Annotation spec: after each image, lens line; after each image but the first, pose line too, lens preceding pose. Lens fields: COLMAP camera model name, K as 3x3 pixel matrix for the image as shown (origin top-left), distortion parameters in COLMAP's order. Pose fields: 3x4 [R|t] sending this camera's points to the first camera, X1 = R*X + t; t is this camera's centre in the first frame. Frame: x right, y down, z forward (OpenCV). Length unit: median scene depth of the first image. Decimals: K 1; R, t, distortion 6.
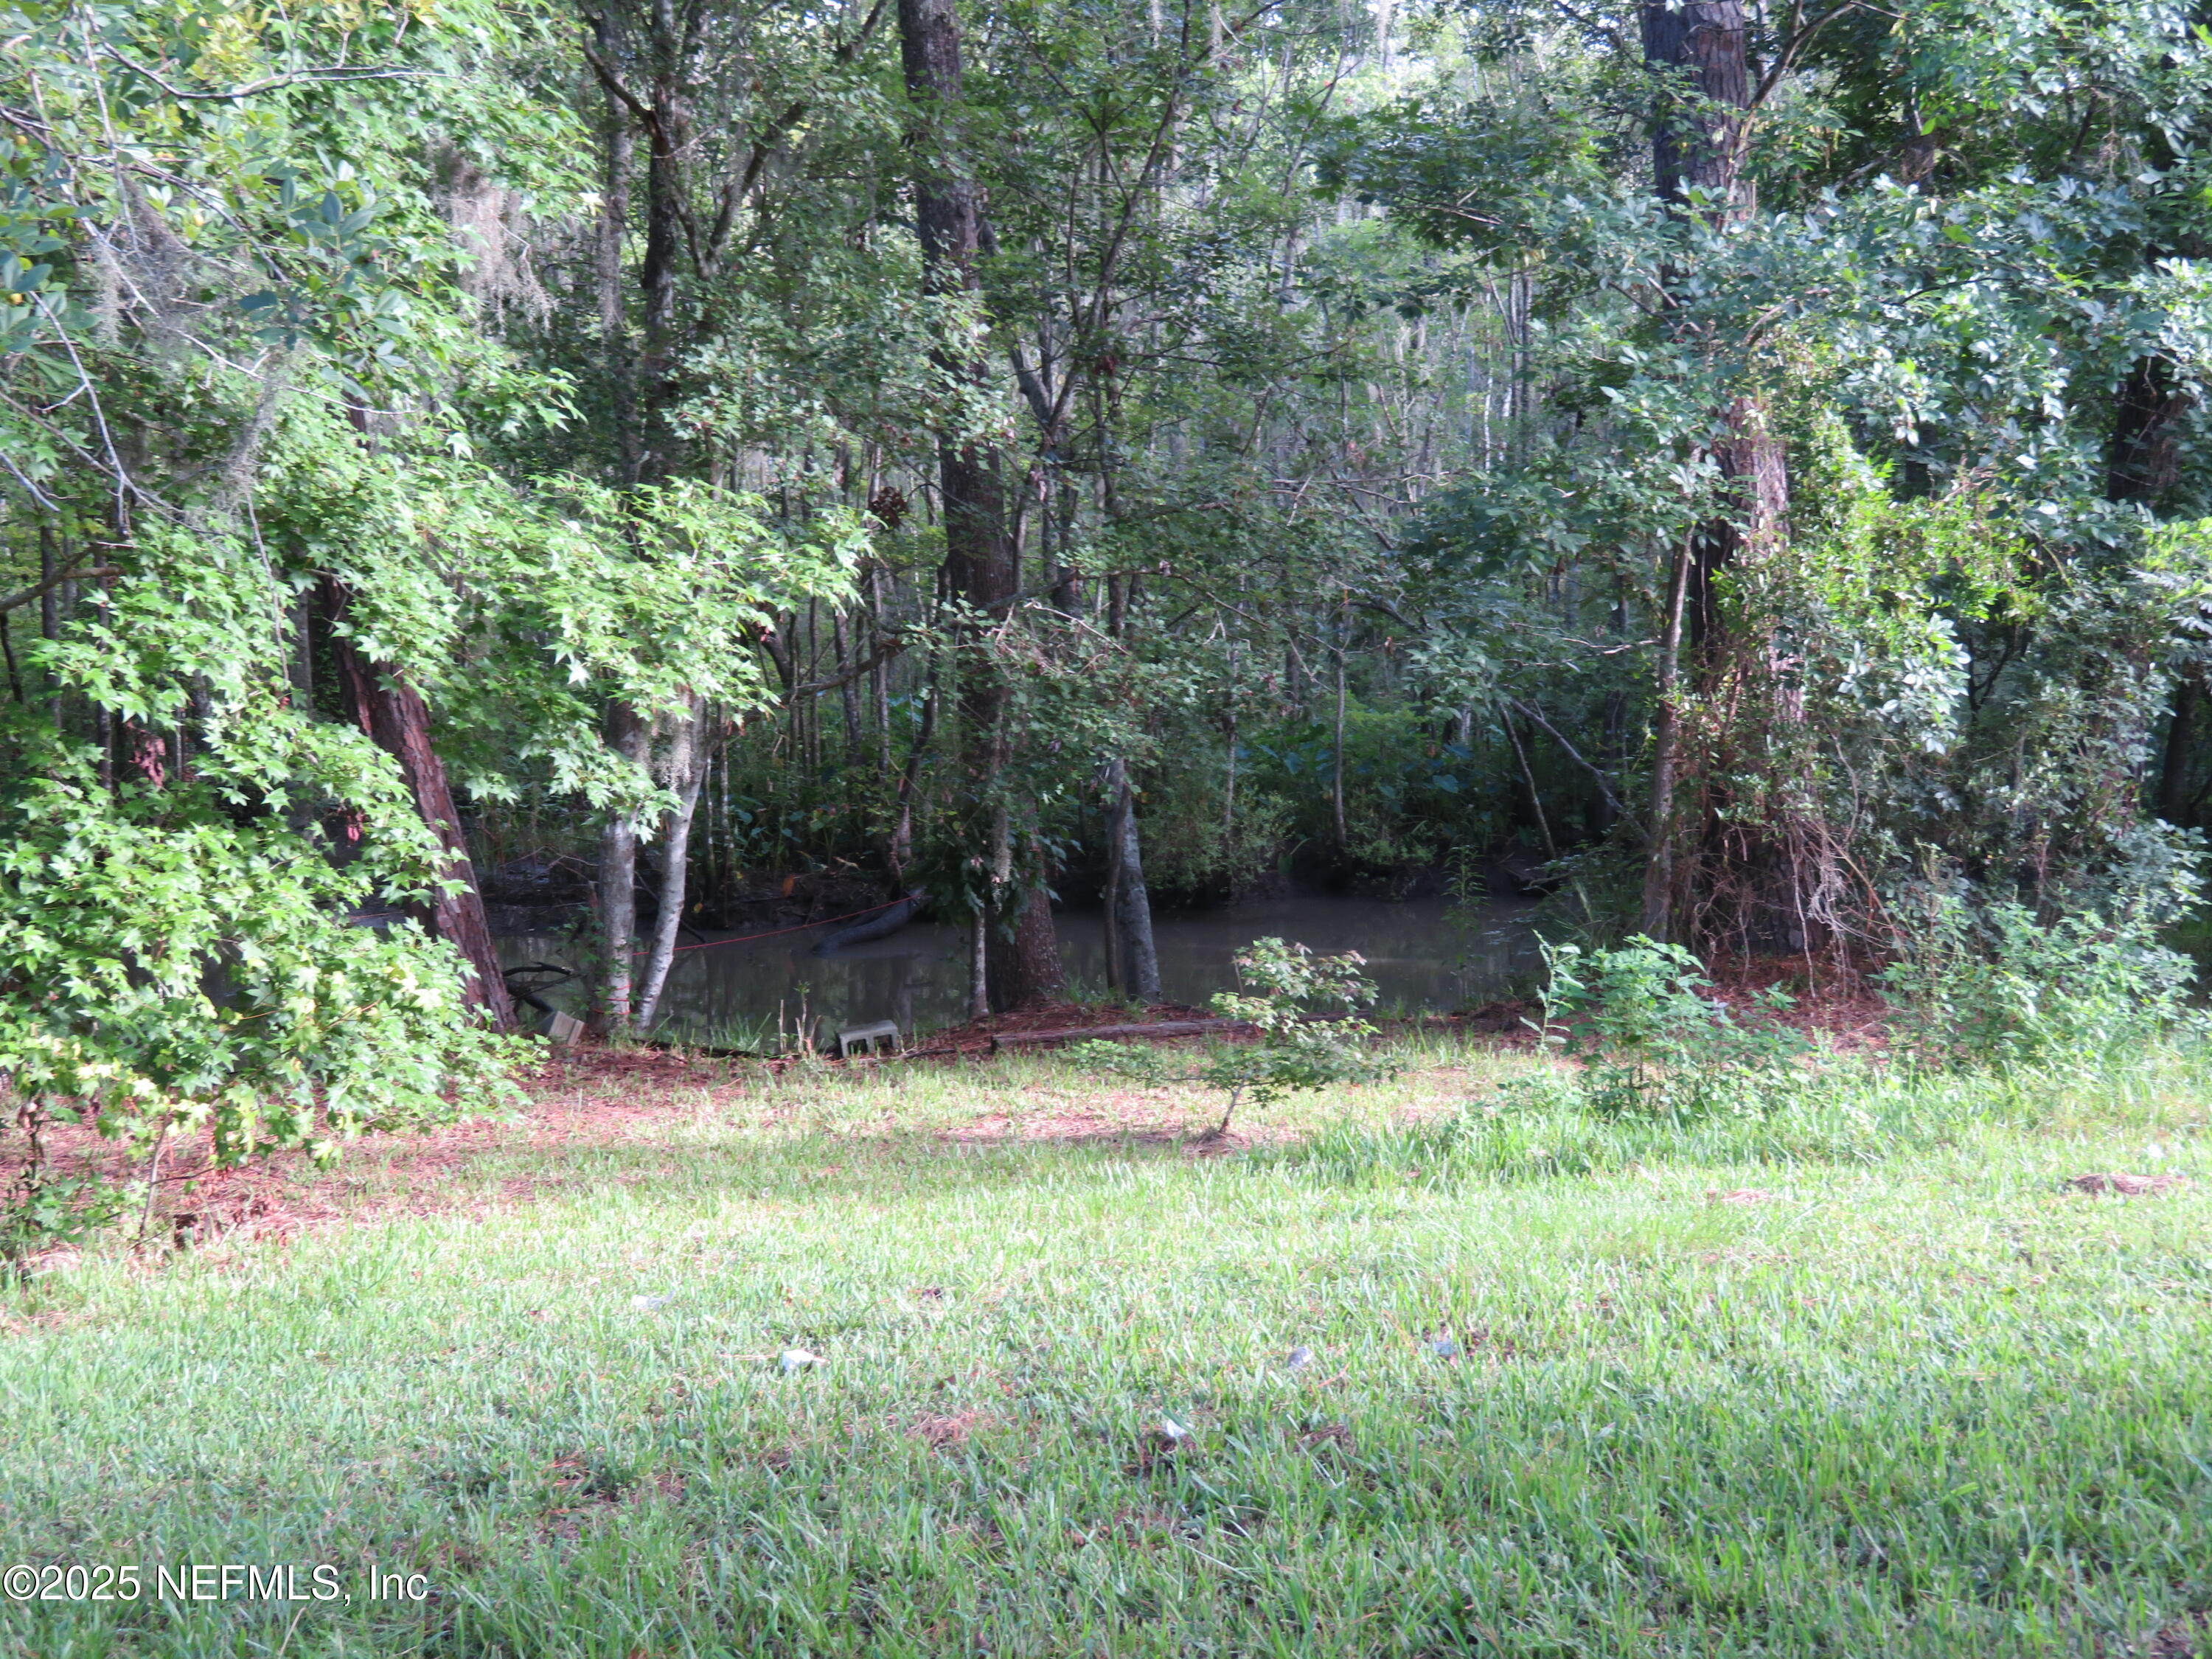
lens RADIAL K [[2717.6, 0, 1106.0], [0, 2717.6, 829.5], [0, 0, 1]] dist [-0.040731, -0.023071]
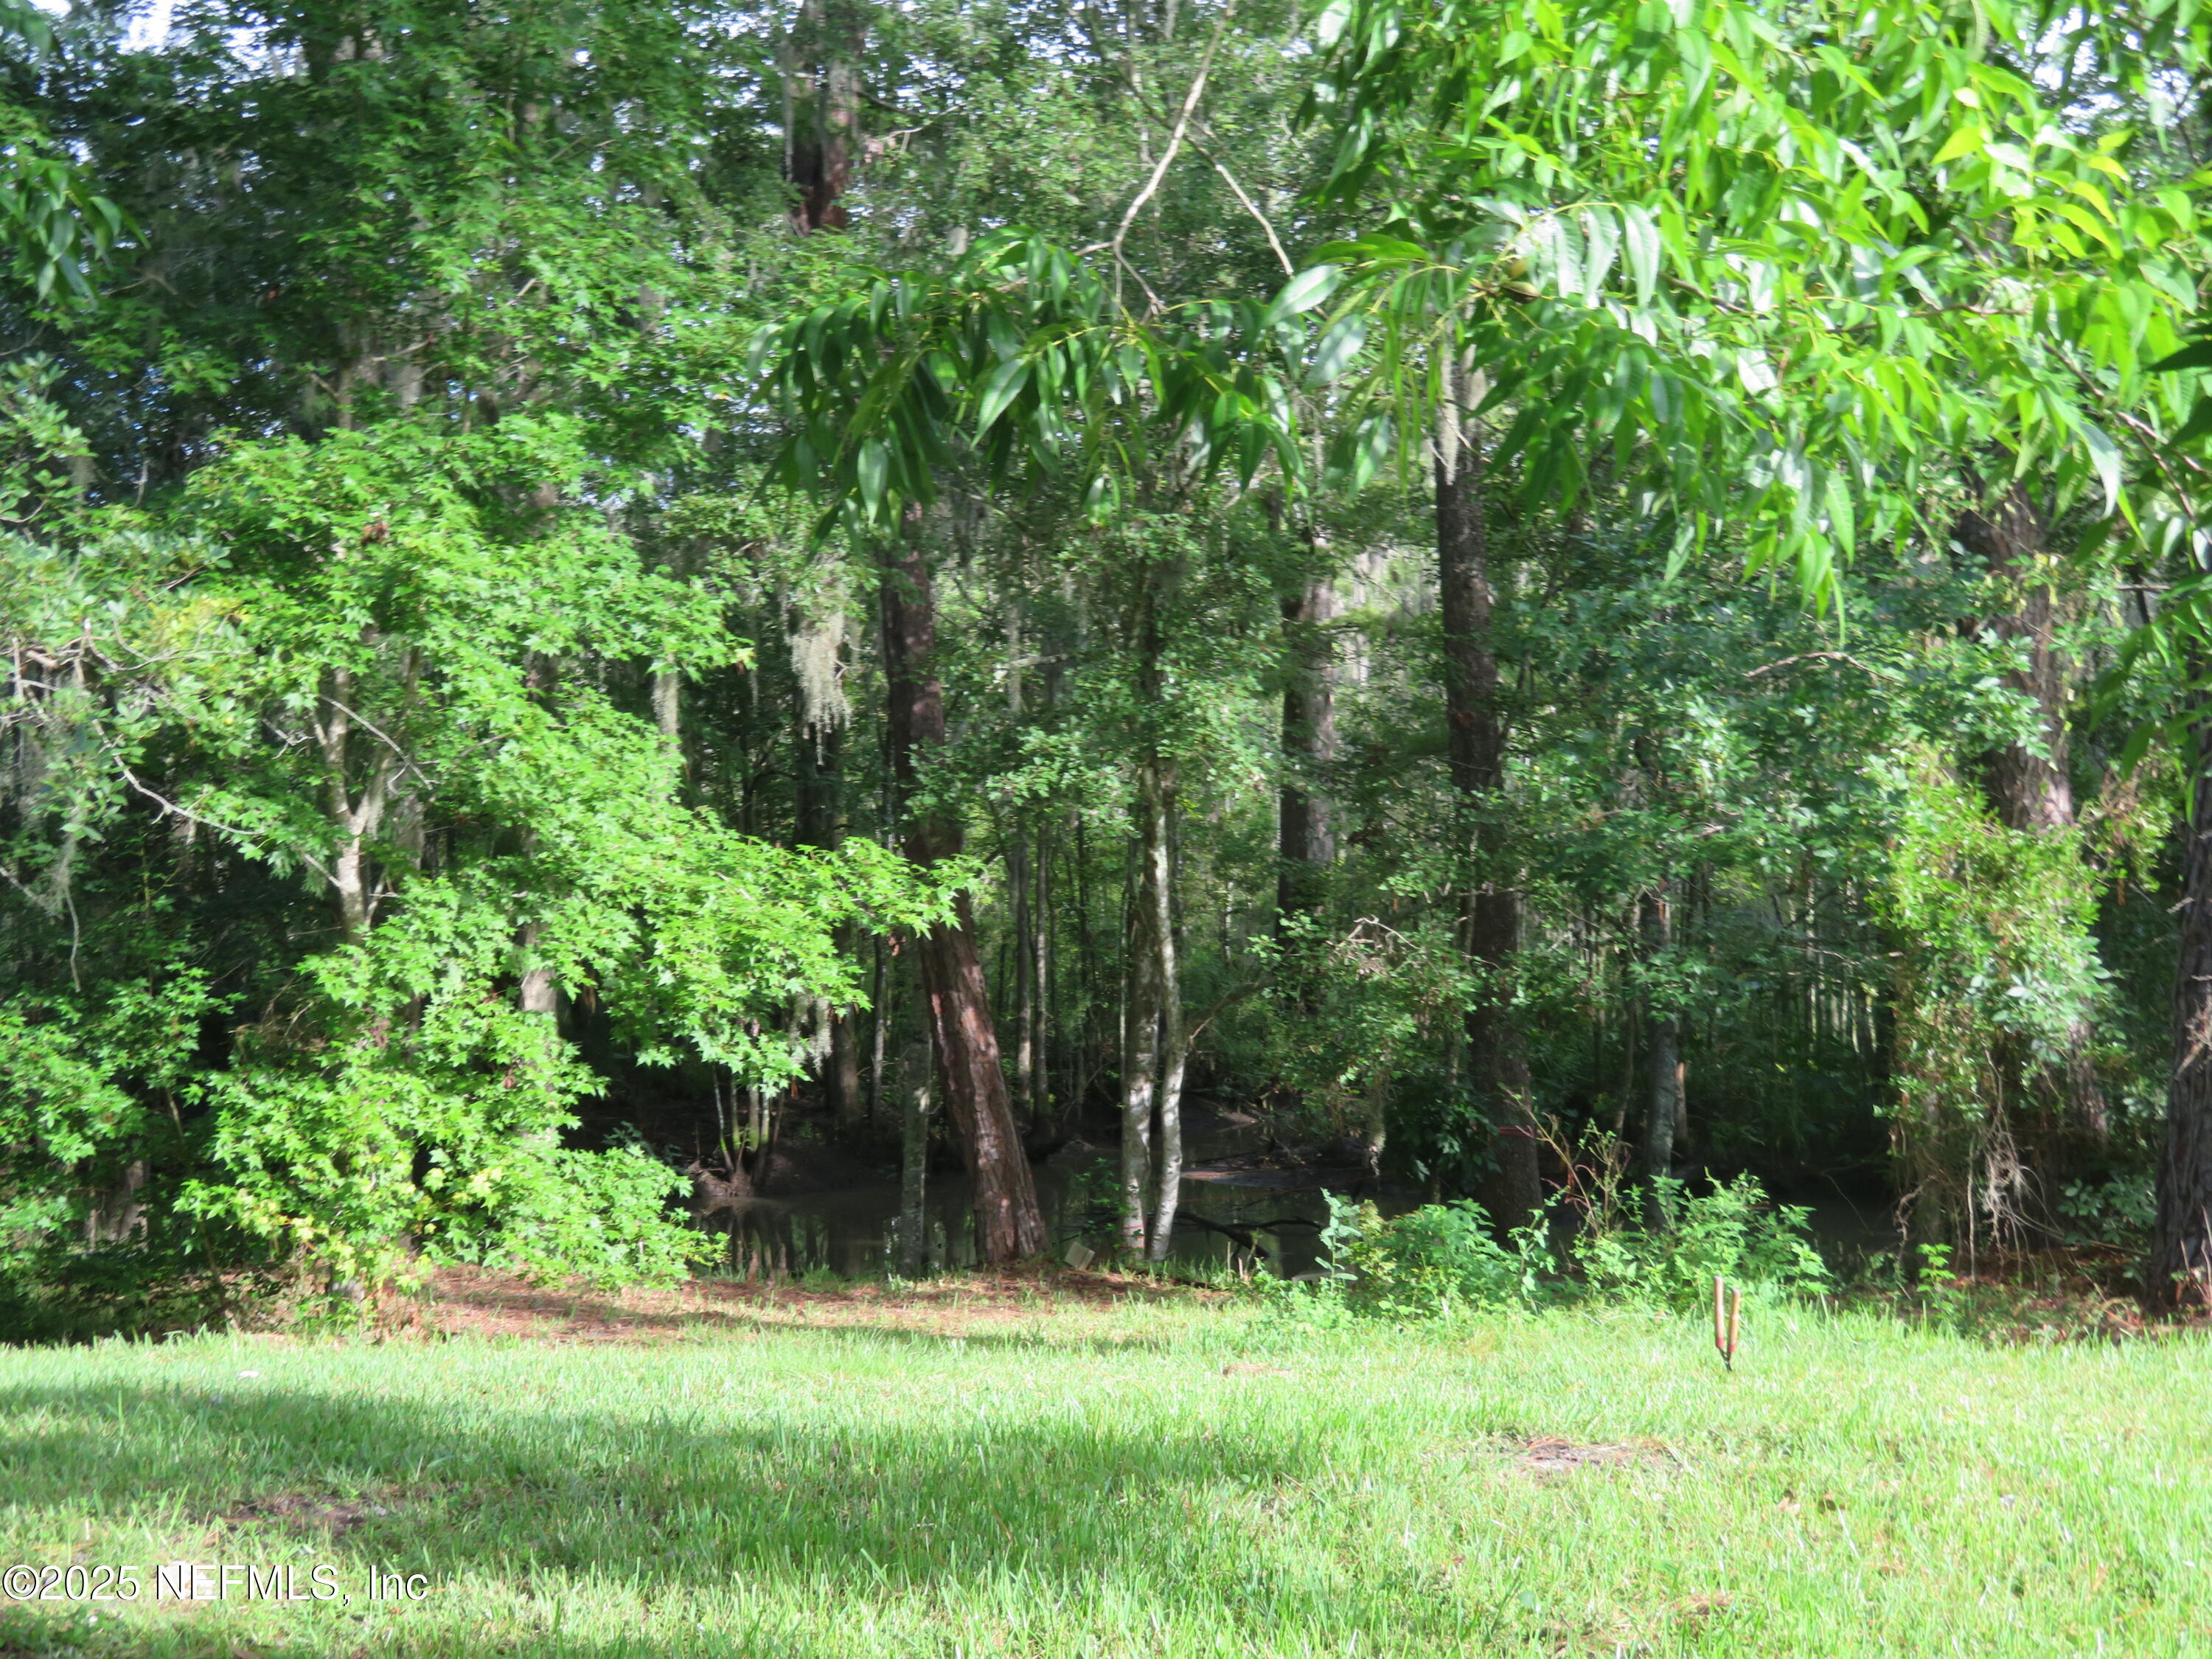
lens RADIAL K [[2717.6, 0, 1106.0], [0, 2717.6, 829.5], [0, 0, 1]] dist [-0.040731, -0.023071]
pose [[0.878957, -0.014140, -0.476692, 0.649606], [-0.034395, 0.995078, -0.092936, -0.008775], [0.475660, 0.098083, 0.874144, -0.173626]]
